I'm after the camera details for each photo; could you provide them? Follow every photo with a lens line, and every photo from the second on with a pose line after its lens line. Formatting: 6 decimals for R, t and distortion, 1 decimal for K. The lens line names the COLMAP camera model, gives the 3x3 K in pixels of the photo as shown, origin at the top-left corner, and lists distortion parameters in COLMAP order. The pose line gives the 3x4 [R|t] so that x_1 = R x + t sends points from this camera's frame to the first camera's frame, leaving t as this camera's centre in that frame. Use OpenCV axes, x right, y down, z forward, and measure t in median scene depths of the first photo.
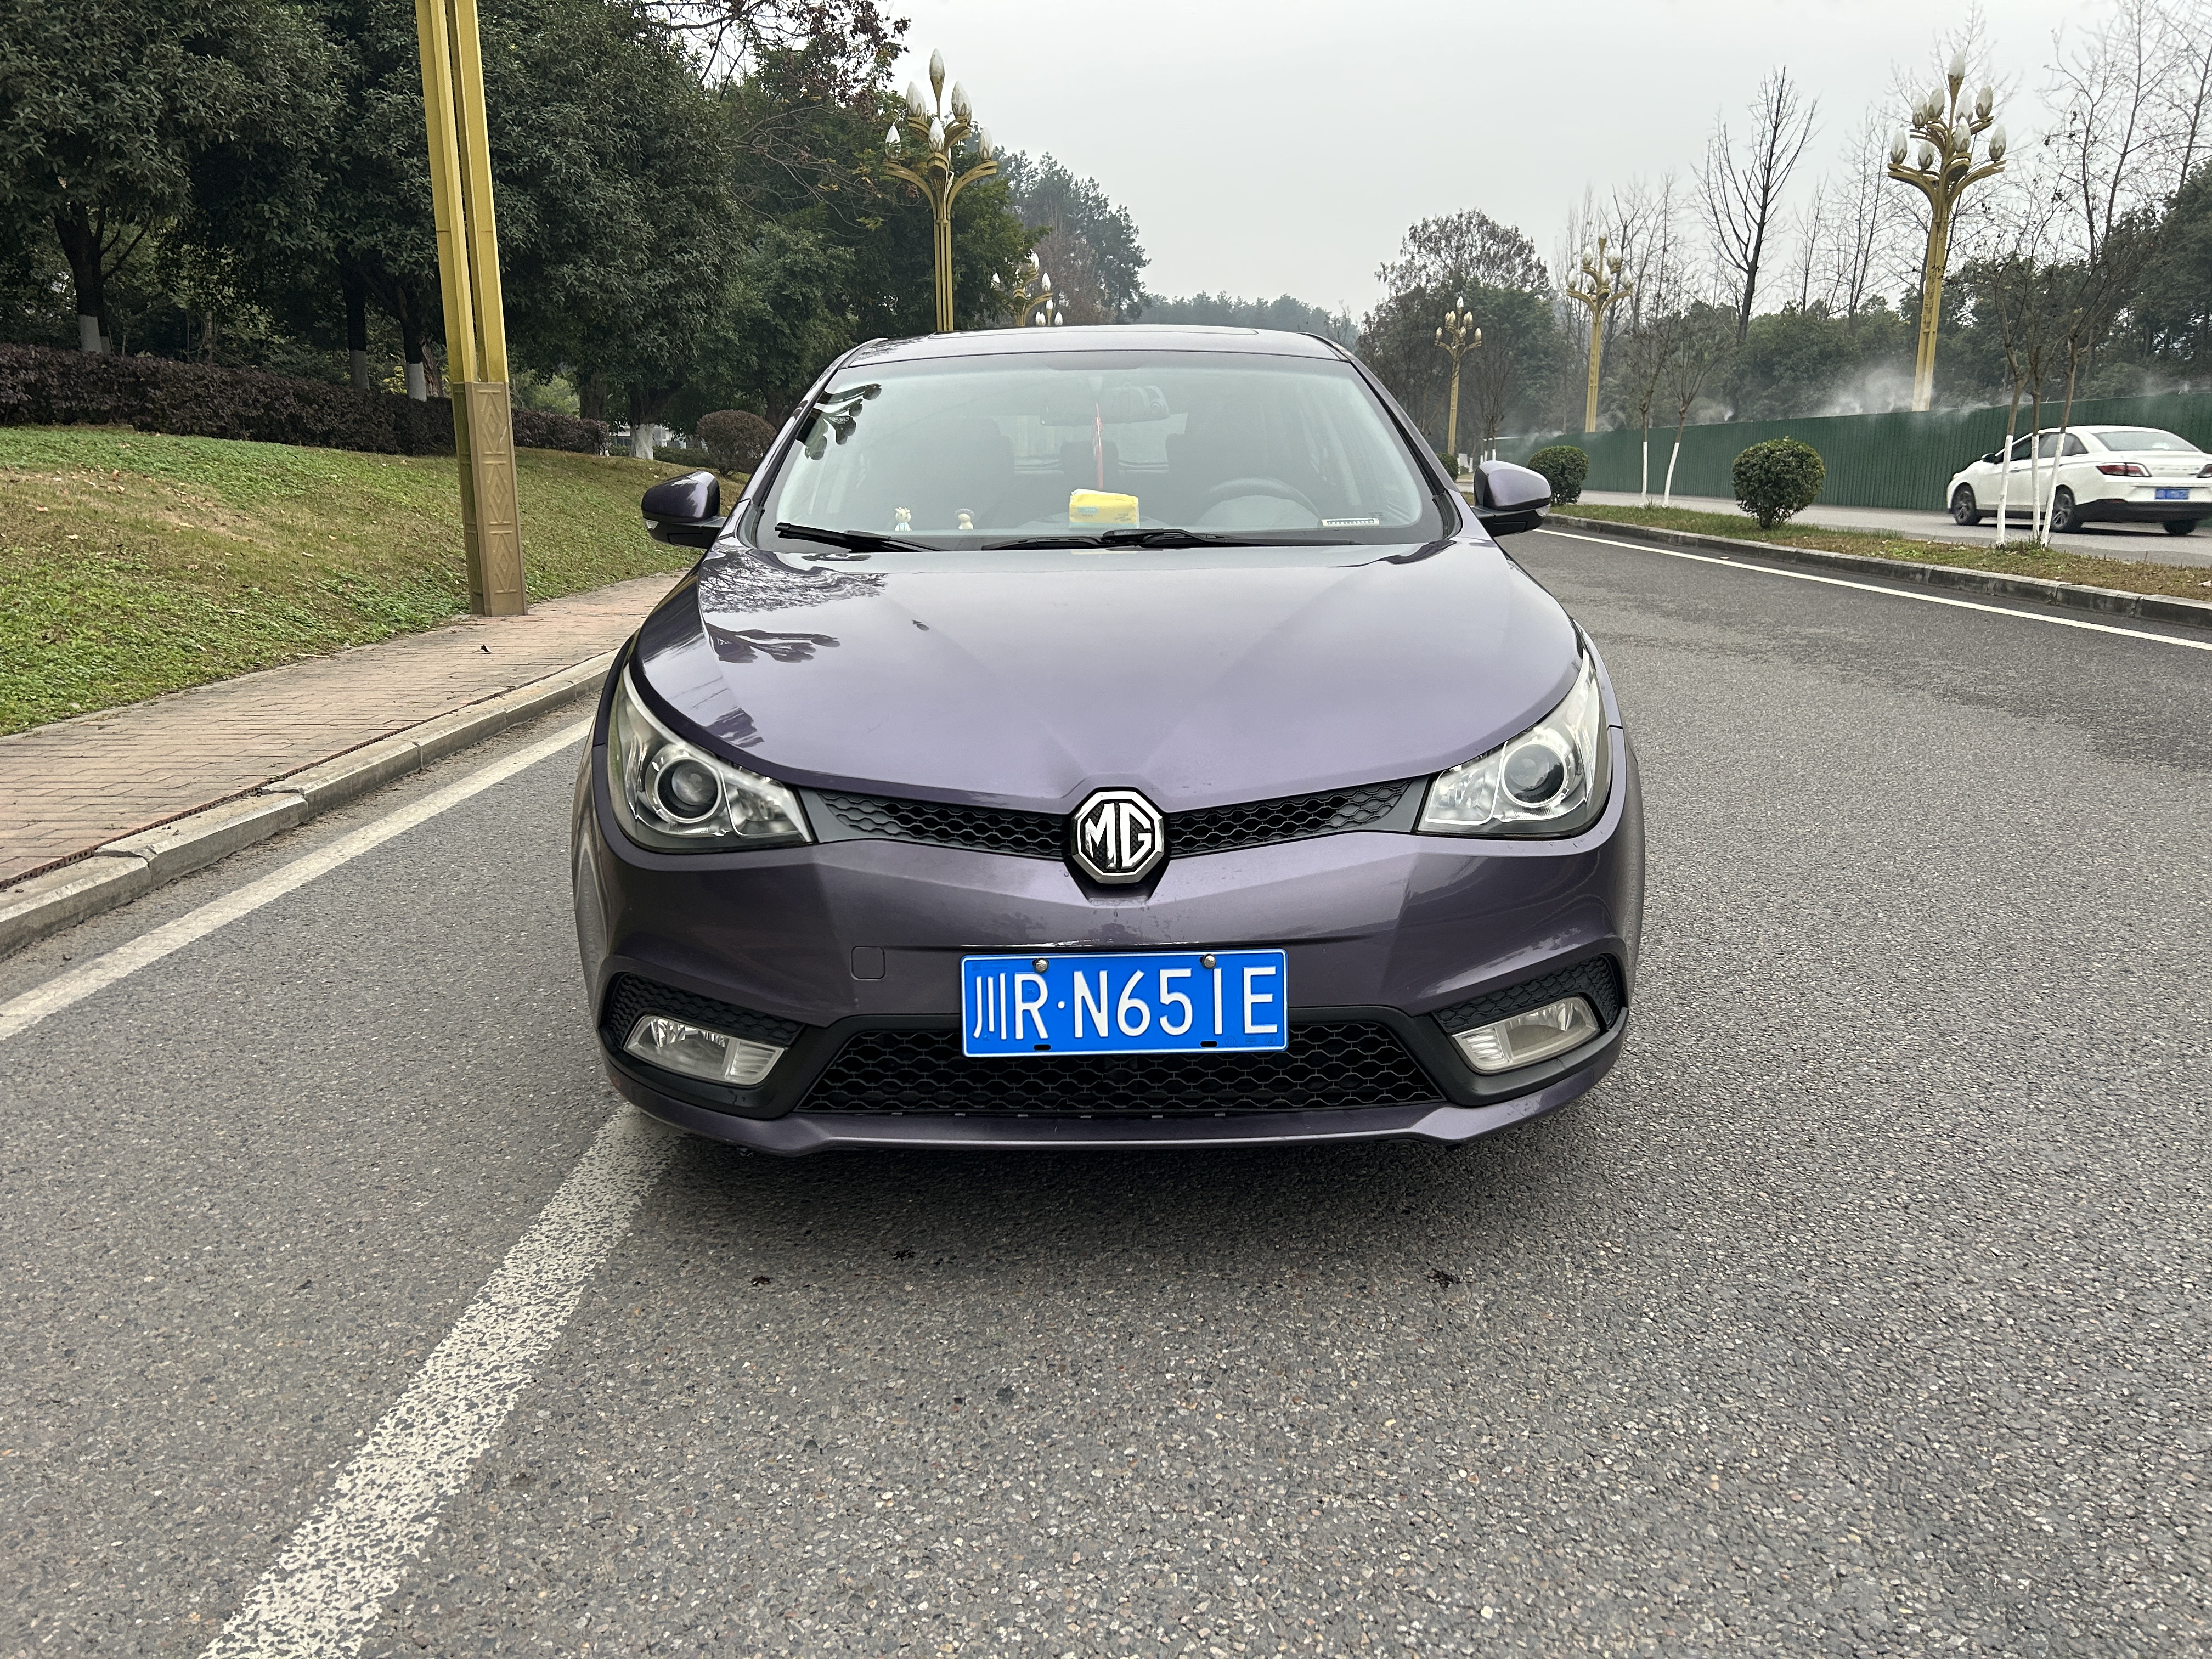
lens RADIAL K [[1653.2, 0, 1105.2], [0, 1653.2, 808.0], [0, 0, 1]] dist [0.056574, -0.049481]
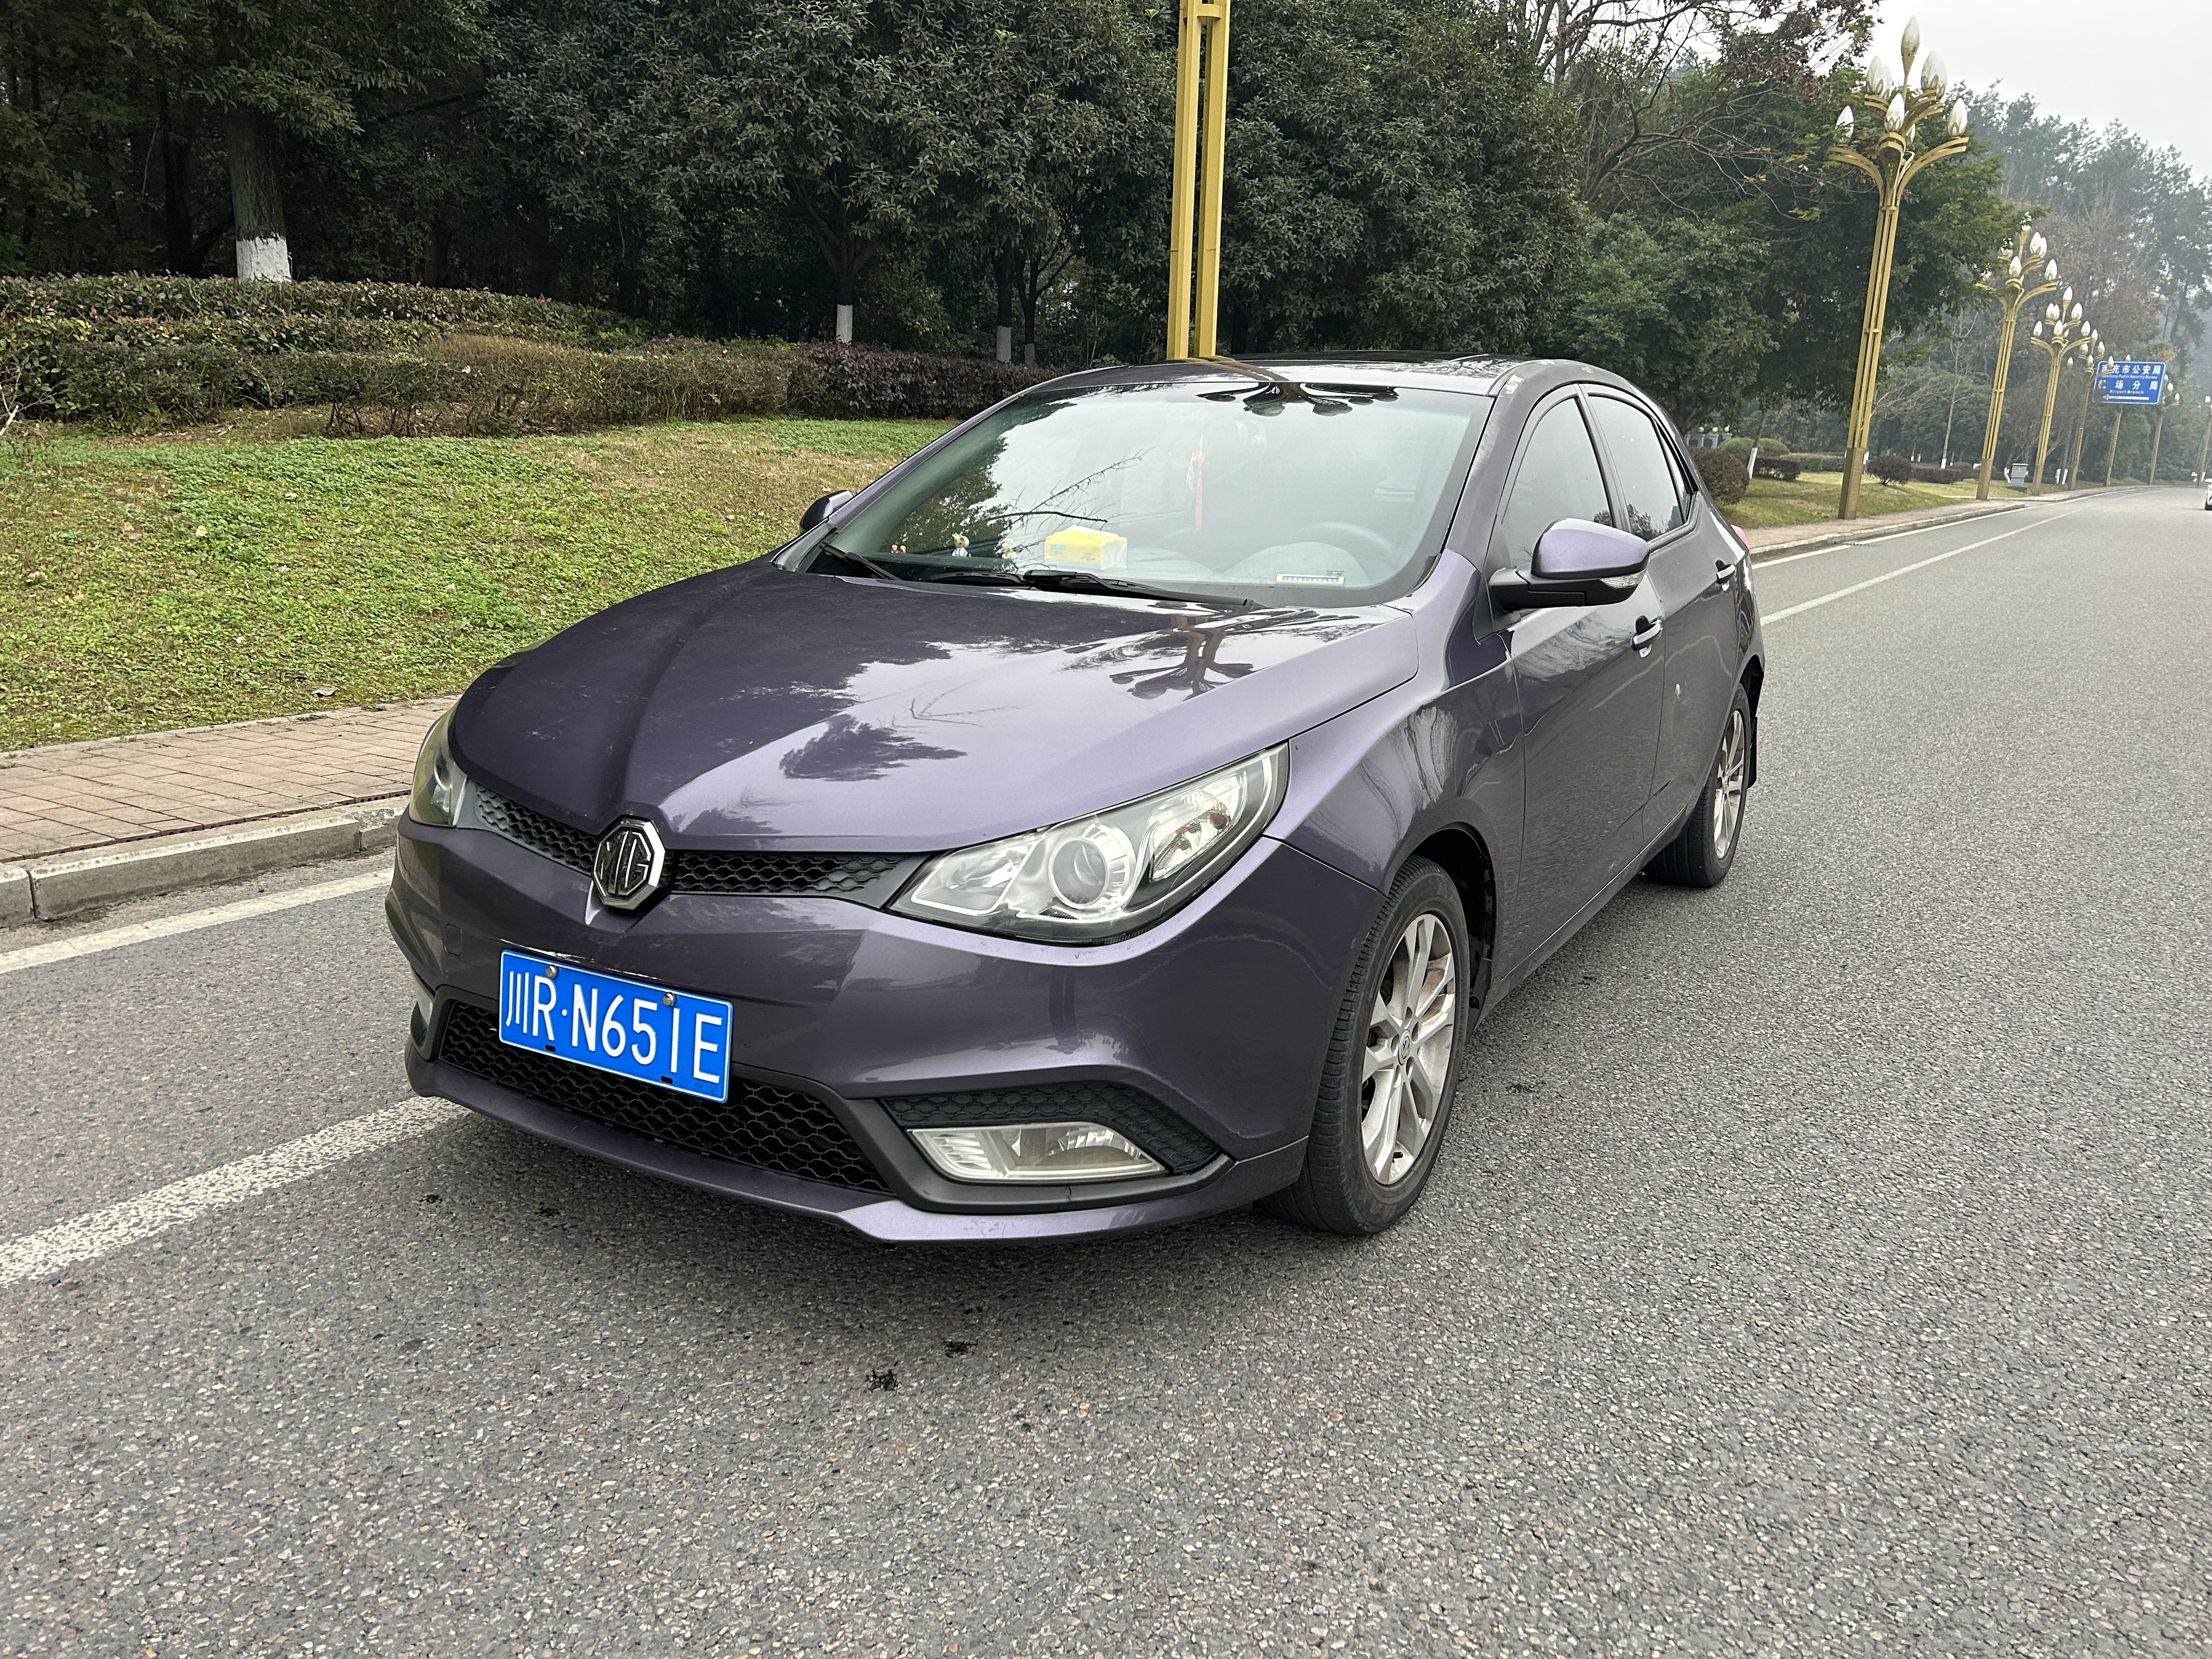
lens RADIAL K [[1653.2, 0, 1105.2], [0, 1653.2, 808.0], [0, 0, 1]] dist [0.056574, -0.049481]
pose [[0.857517, 0.142091, -0.494443, 0.120249], [-0.141924, 0.989143, 0.038116, -0.015475], [0.494491, 0.037488, 0.868374, 0.037568]]
